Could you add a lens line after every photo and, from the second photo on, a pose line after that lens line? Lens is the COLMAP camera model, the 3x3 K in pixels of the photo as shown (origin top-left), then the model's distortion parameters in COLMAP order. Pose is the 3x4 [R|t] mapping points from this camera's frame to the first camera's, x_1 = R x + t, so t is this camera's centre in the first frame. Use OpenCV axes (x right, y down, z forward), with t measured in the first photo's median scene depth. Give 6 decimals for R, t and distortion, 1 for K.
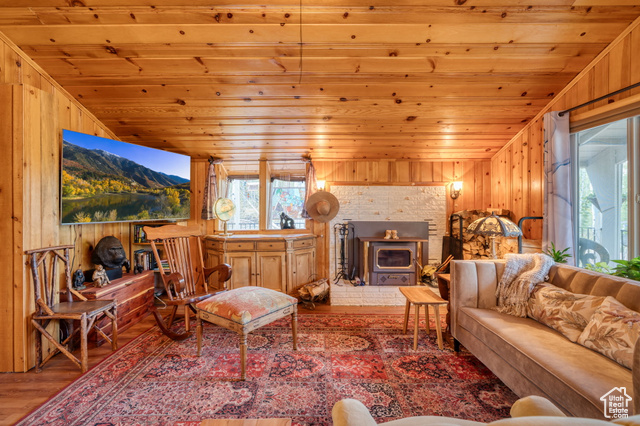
lens RADIAL K [[284.3, 0, 321.4], [0, 284.3, 206.9], [0, 0, 1]] dist [-0.007094, 0.003353]
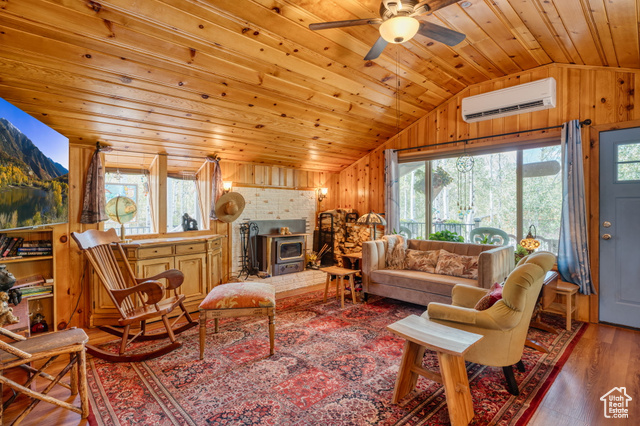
lens RADIAL K [[301.6, 0, 322.5], [0, 301.6, 211.1], [0, 0, 1]] dist [-0.002441, 0.002548]
pose [[0.742829, -0.007280, 0.669442, -0.526459], [0.002165, 0.999962, 0.008472, 0.006291], [-0.669478, -0.004843, 0.742816, -0.030439]]
